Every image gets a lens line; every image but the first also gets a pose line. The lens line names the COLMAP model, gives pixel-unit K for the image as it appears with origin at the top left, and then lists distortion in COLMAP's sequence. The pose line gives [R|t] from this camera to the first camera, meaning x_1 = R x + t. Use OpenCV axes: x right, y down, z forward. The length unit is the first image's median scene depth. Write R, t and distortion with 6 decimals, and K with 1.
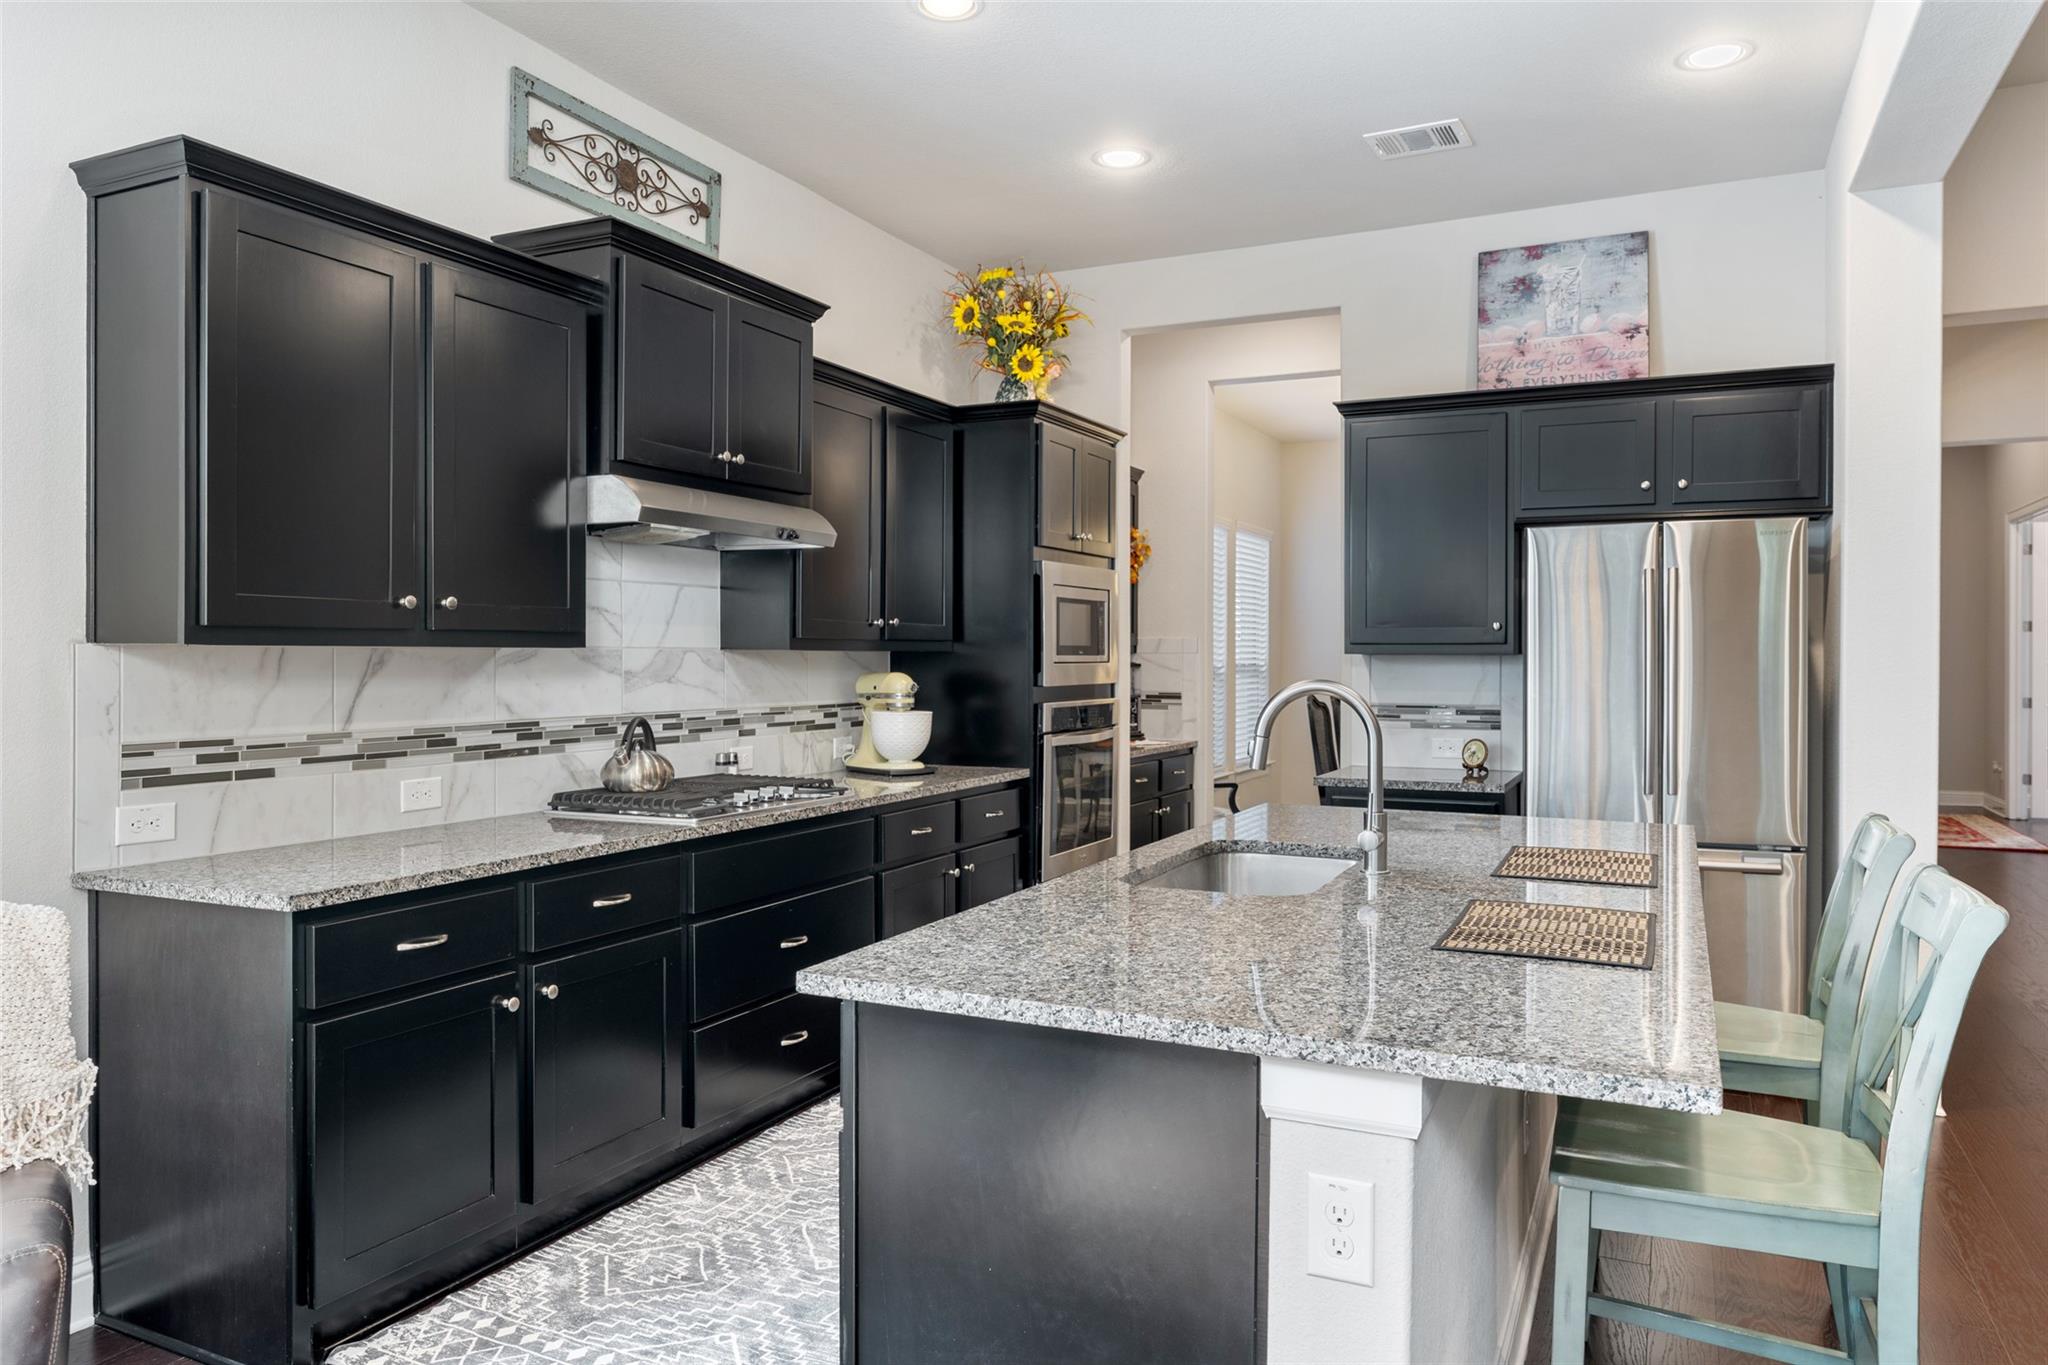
lens RADIAL K [[1378.9, 0, 1019.3], [0, 1378.9, 666.2], [0, 0, 1]] dist [0.003746, 0.003097]
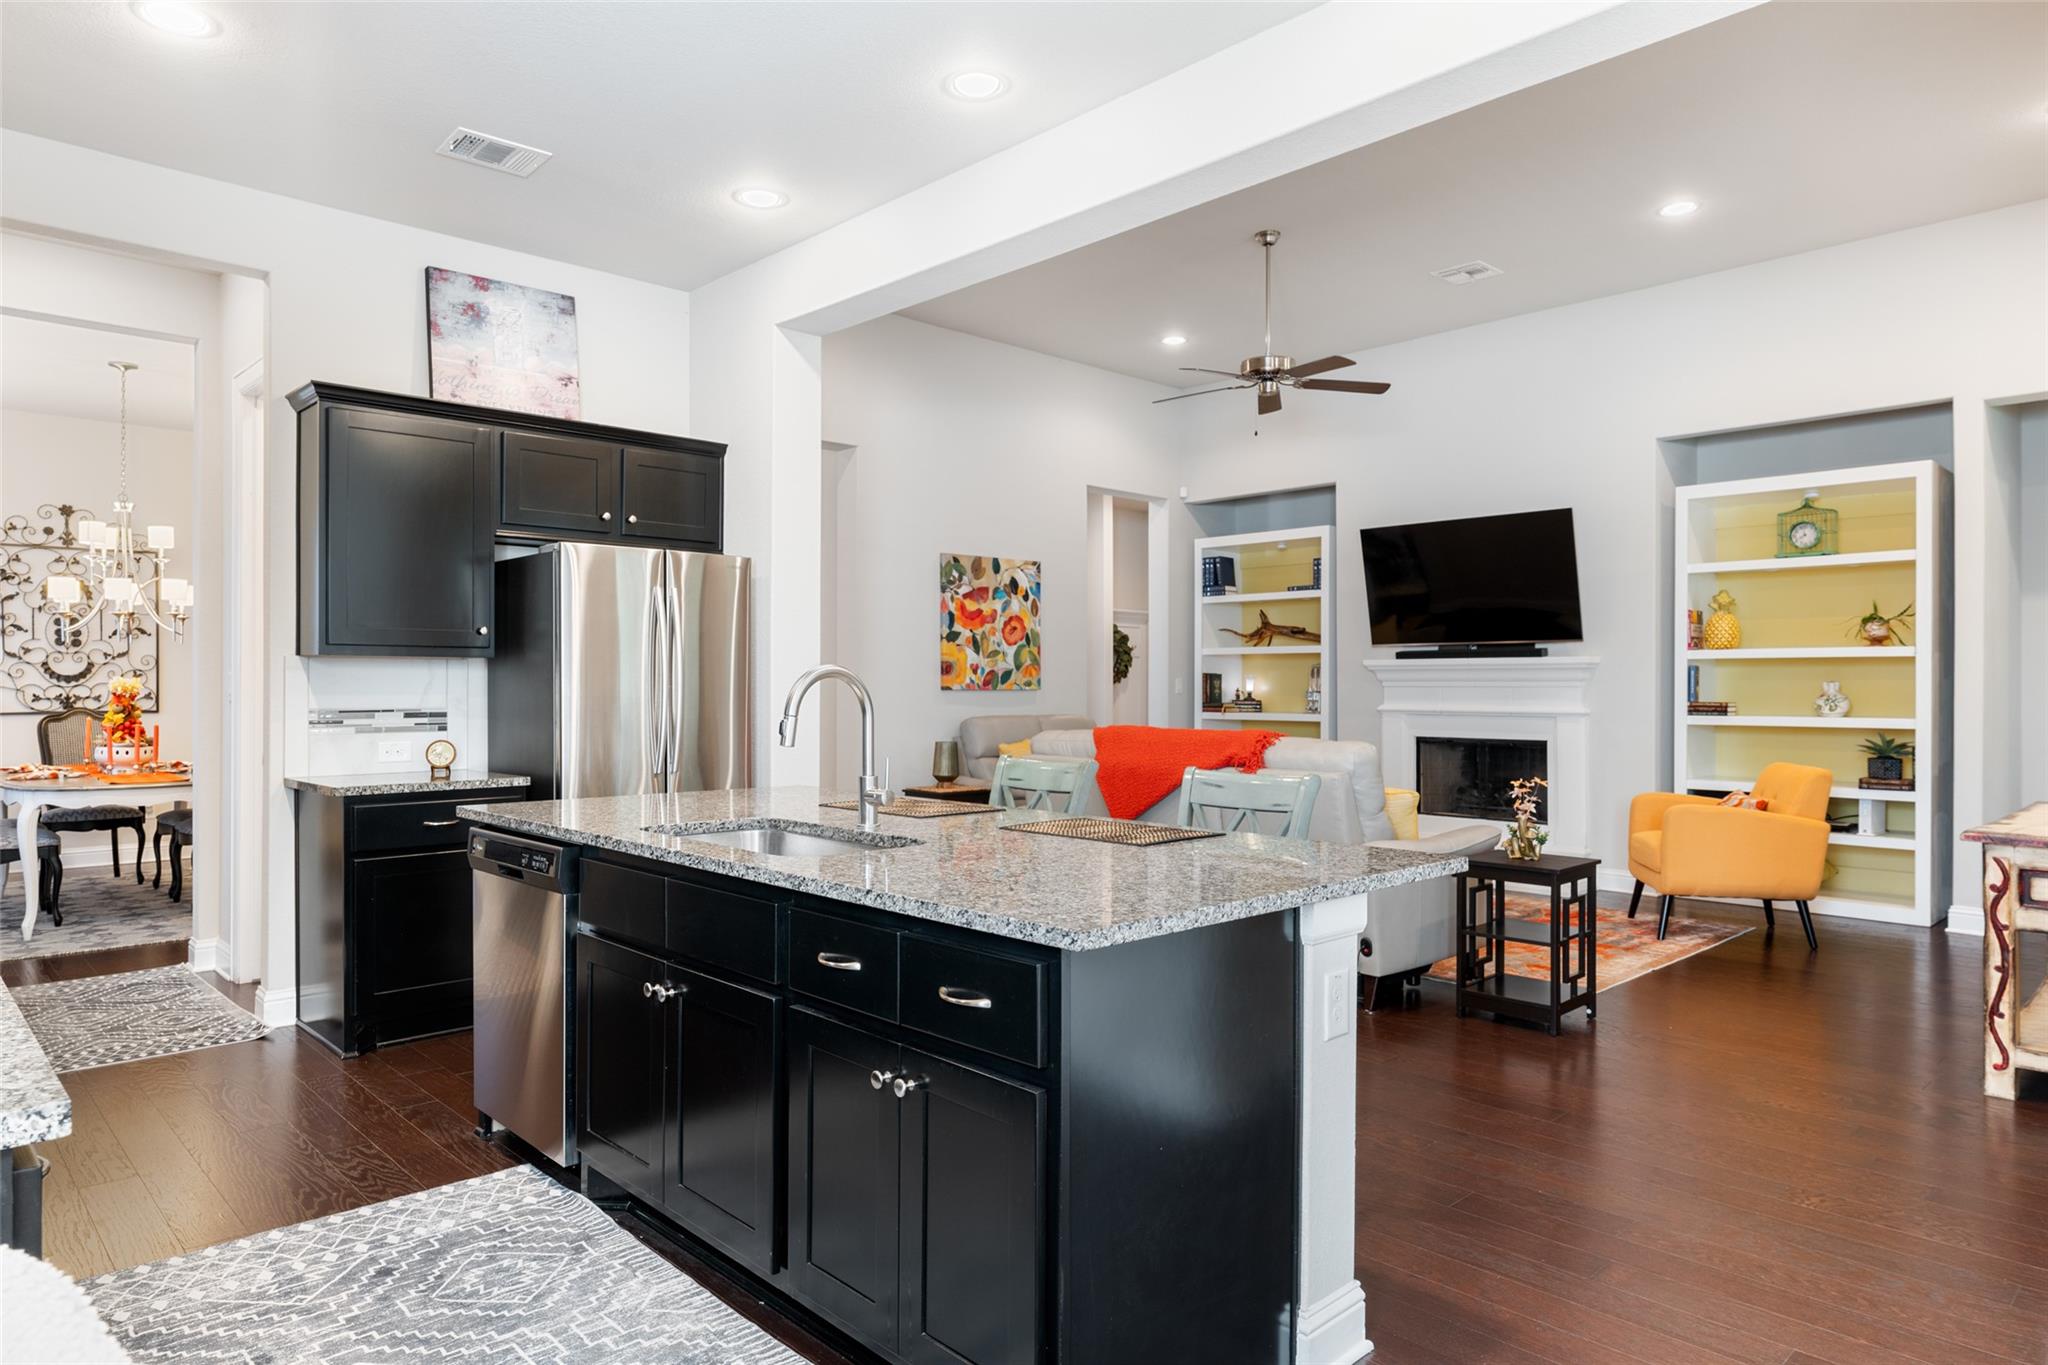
lens RADIAL K [[1236.6, 0, 1027.2], [0, 1236.6, 683.3], [0, 0, 1]] dist [0.007029, 0.000423]
pose [[0.345064, -0.000449, 0.938579, -0.438562], [0.007784, 0.999967, -0.002384, 0.018427], [-0.938547, 0.008129, 0.345056, 0.312322]]
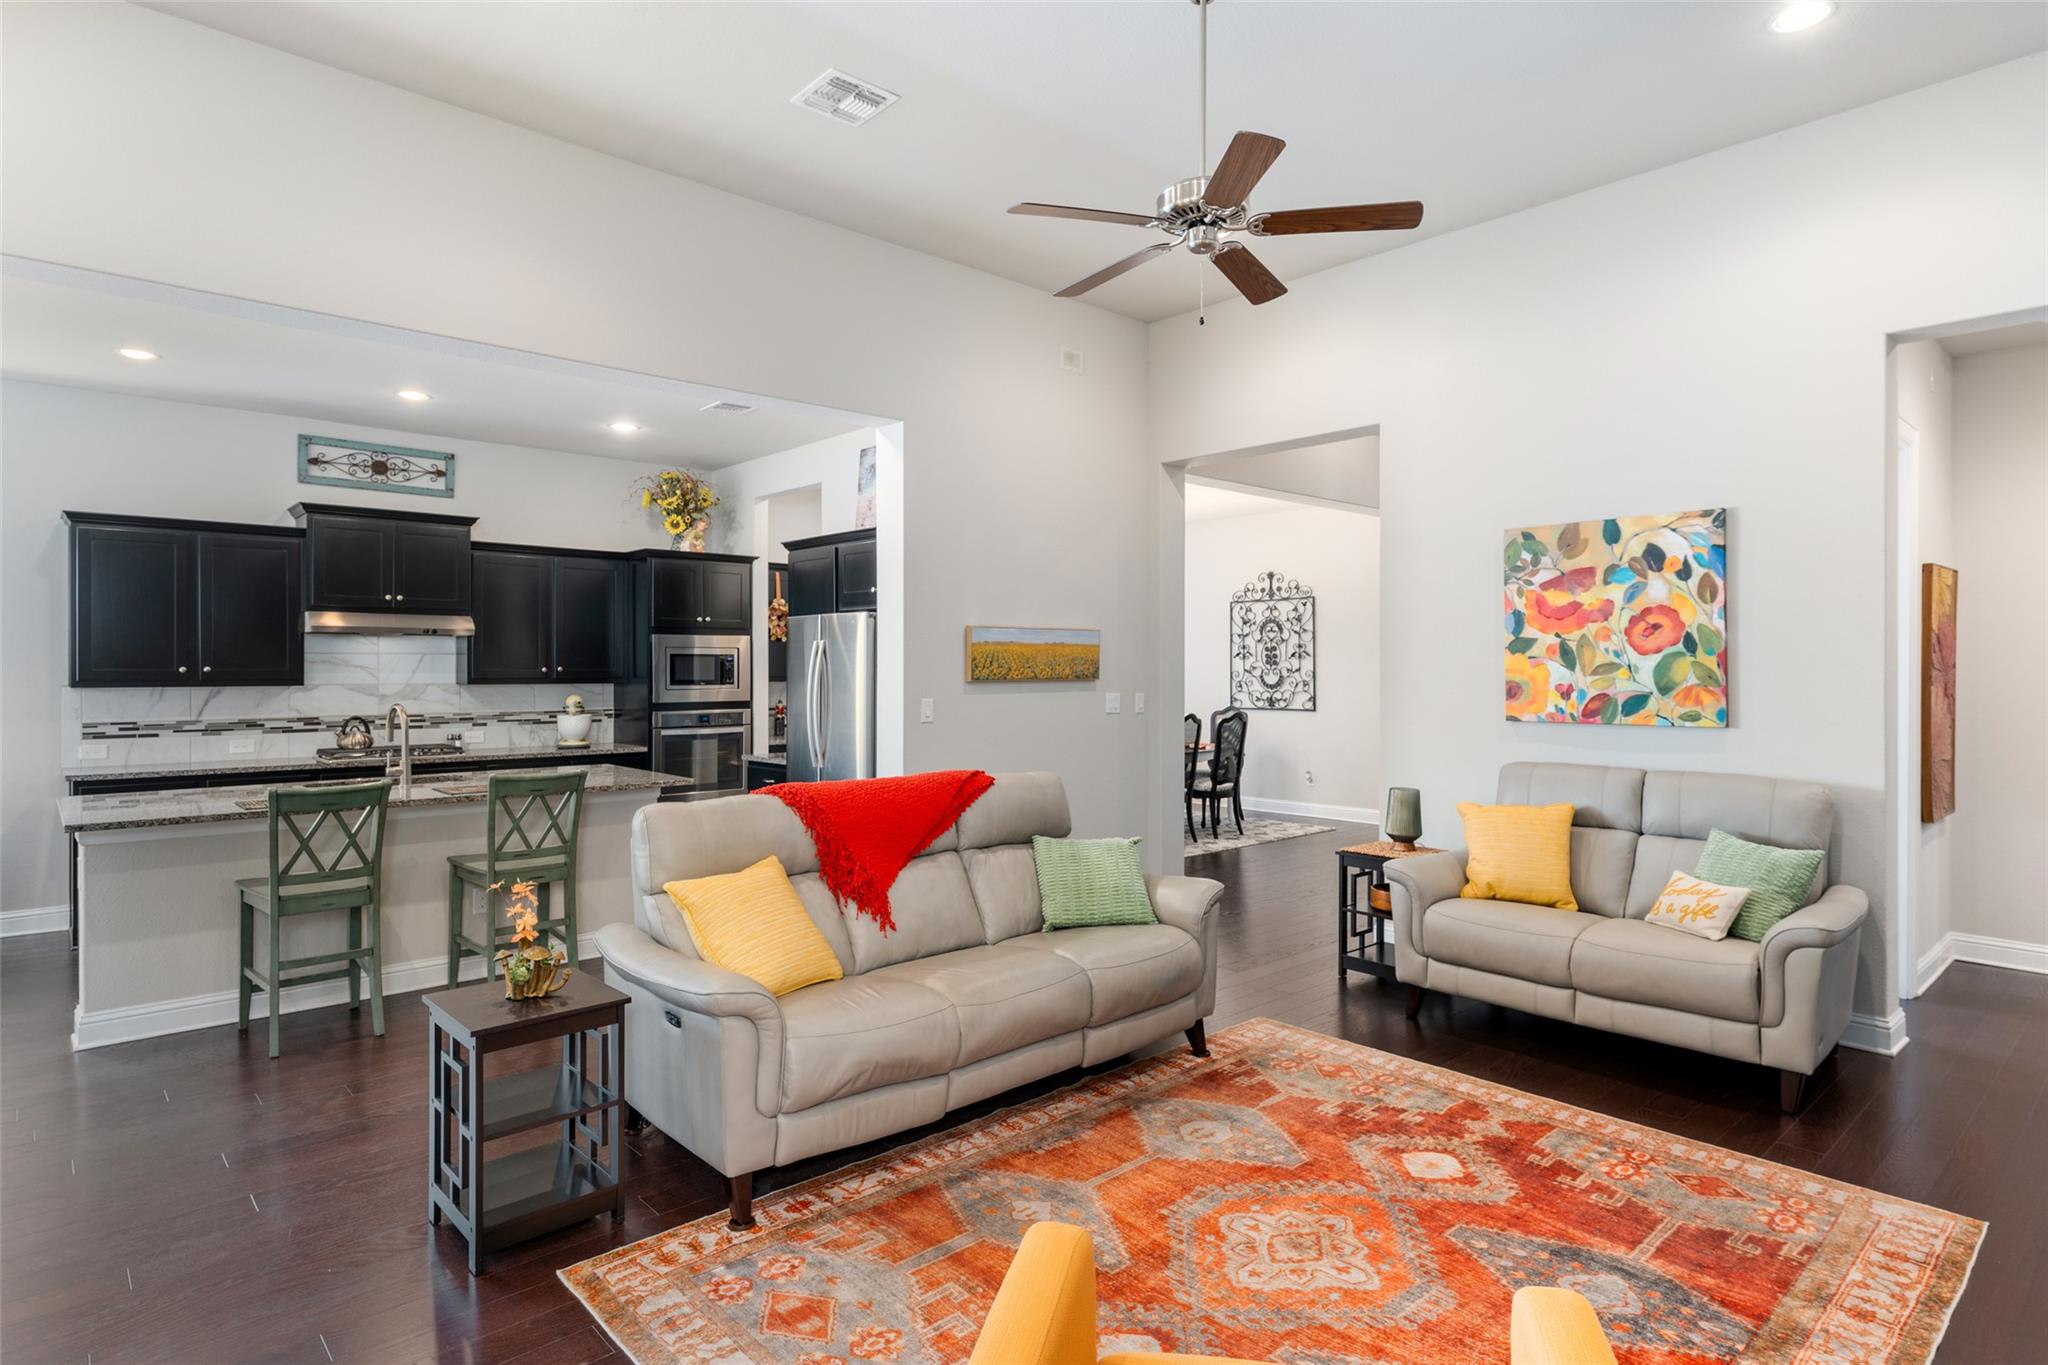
lens RADIAL K [[1107.5, 0, 1019.8], [0, 1107.5, 673.0], [0, 0, 1]] dist [0.004142, -0.002632]
pose [[0.927368, -0.000897, -0.374150, 1.194245], [-0.001045, 0.999987, -0.004986, -0.021300], [0.374149, 0.005015, 0.927355, -0.221564]]
